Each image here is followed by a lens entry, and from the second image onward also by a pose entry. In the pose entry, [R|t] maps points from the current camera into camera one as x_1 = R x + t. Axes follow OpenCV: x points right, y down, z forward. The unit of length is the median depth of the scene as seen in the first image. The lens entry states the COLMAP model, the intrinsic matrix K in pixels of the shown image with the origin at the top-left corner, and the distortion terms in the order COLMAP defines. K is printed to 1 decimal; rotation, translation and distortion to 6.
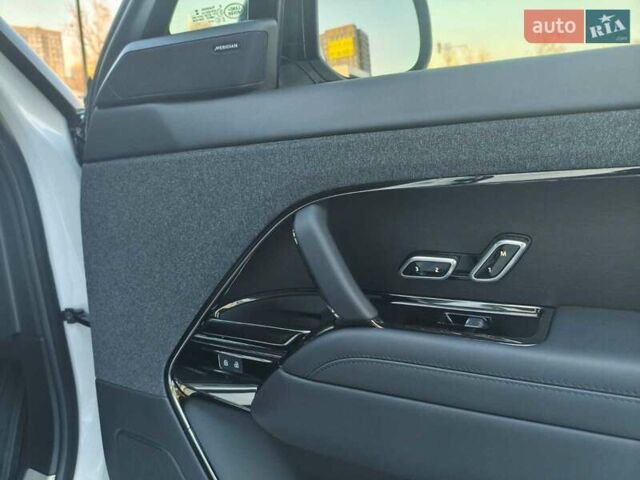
lens RADIAL K [[501.2, 0, 320.5], [0, 501.2, 238.4], [0, 0, 1]] dist [0.010186, -0.023061]
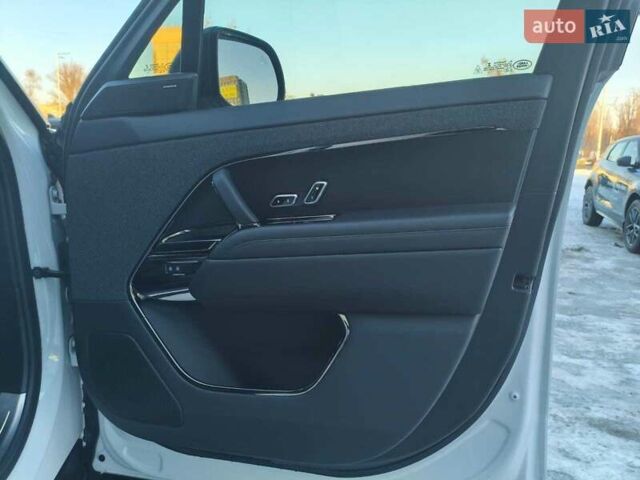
lens RADIAL K [[501.2, 0, 322.8], [0, 501.2, 242.4], [0, 0, 1]] dist [0.010186, -0.023061]
pose [[0.972697, -0.032581, 0.229780, -0.076511], [0.051012, 0.995898, -0.074732, 0.318102], [-0.226403, 0.084413, 0.970369, -0.774602]]
